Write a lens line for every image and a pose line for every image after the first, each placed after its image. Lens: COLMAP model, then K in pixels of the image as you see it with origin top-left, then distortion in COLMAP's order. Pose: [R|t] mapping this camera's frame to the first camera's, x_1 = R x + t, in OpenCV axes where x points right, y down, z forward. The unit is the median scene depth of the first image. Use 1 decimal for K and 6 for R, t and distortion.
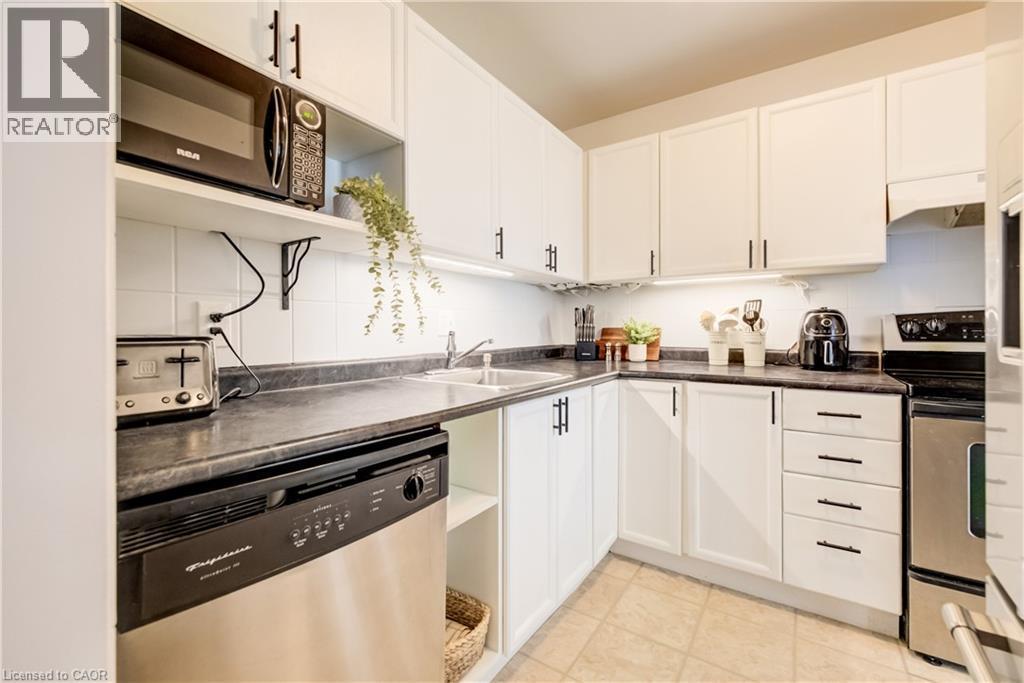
lens RADIAL K [[427.3, 0, 513.5], [0, 427.3, 311.5], [0, 0, 1]] dist [-0.000006, 0.000005]
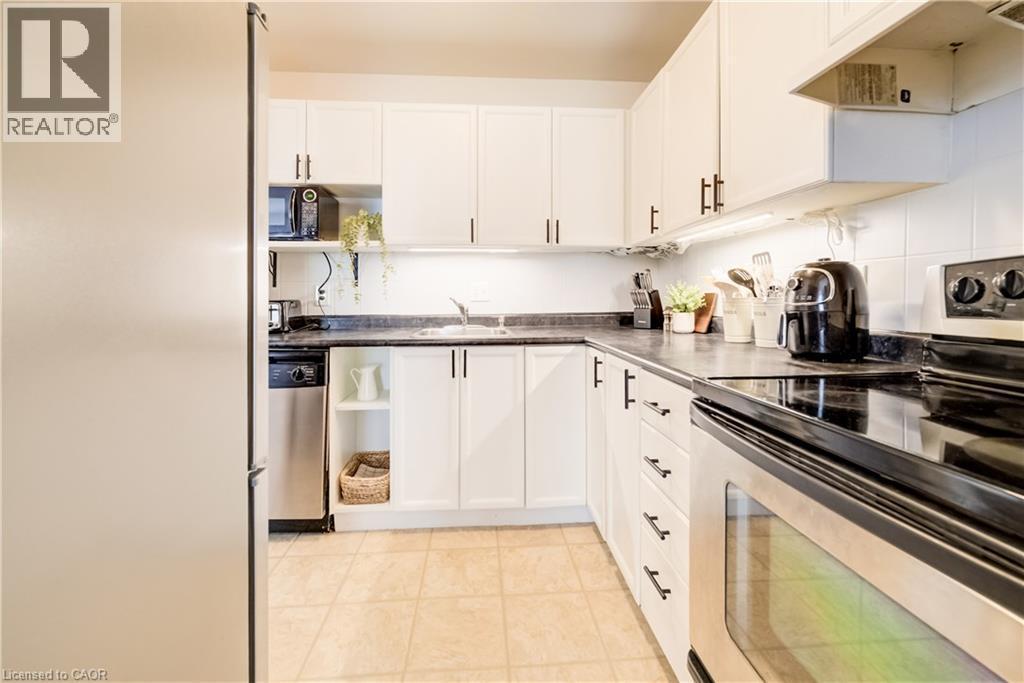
lens RADIAL K [[421.5, 0, 515.9], [0, 421.5, 275.0], [0, 0, 1]] dist [0.000272, 0.000025]
pose [[0.614725, -0.043559, -0.787538, 1.353544], [0.038496, 0.998941, -0.025202, 0.017519], [0.787802, -0.014825, 0.615751, 0.394556]]
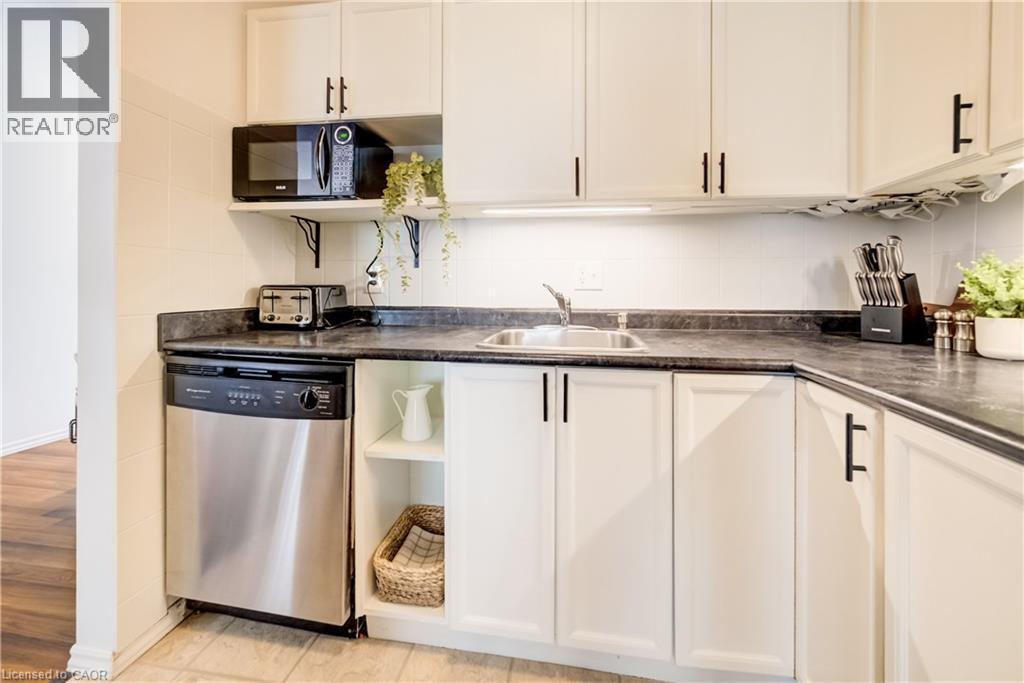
lens RADIAL K [[428.3, 0, 524.1], [0, 428.3, 274.0], [0, 0, 1]] dist [0.000335, 0.000024]
pose [[0.428888, -0.019885, -0.903139, 0.846373], [0.033673, 0.999415, -0.006014, 0.035253], [0.902730, -0.027832, 0.429306, 0.701364]]
